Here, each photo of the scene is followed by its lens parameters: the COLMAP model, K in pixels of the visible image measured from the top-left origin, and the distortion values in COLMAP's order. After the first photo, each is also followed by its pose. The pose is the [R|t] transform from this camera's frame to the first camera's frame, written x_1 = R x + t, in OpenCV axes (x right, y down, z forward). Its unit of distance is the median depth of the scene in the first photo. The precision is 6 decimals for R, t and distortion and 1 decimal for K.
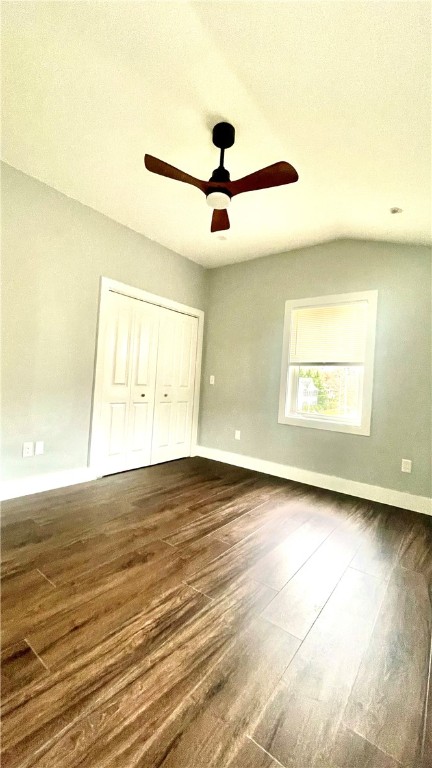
lens RADIAL K [[305.9, 0, 216.9], [0, 305.9, 378.7], [0, 0, 1]] dist [-0.000064, 0.000107]
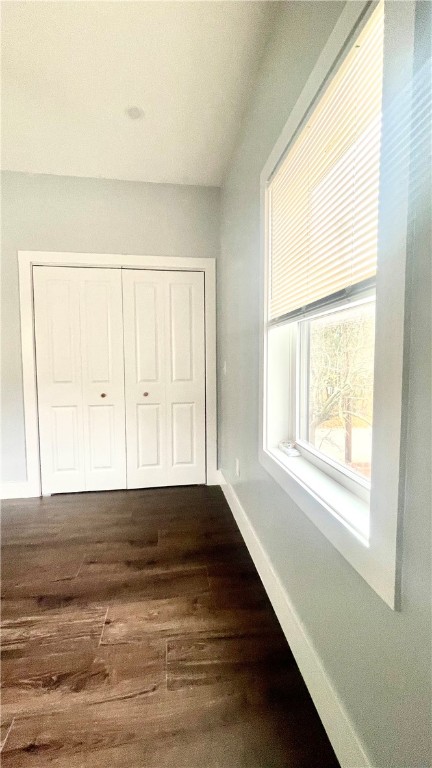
lens RADIAL K [[305.9, 0, 216.9], [0, 305.9, 378.7], [0, 0, 1]] dist [-0.000064, 0.000107]
pose [[0.717528, -0.029920, -0.695887, 0.553292], [0.064088, 0.997675, 0.023185, 0.016201], [0.693575, -0.061234, 0.717777, 0.763089]]
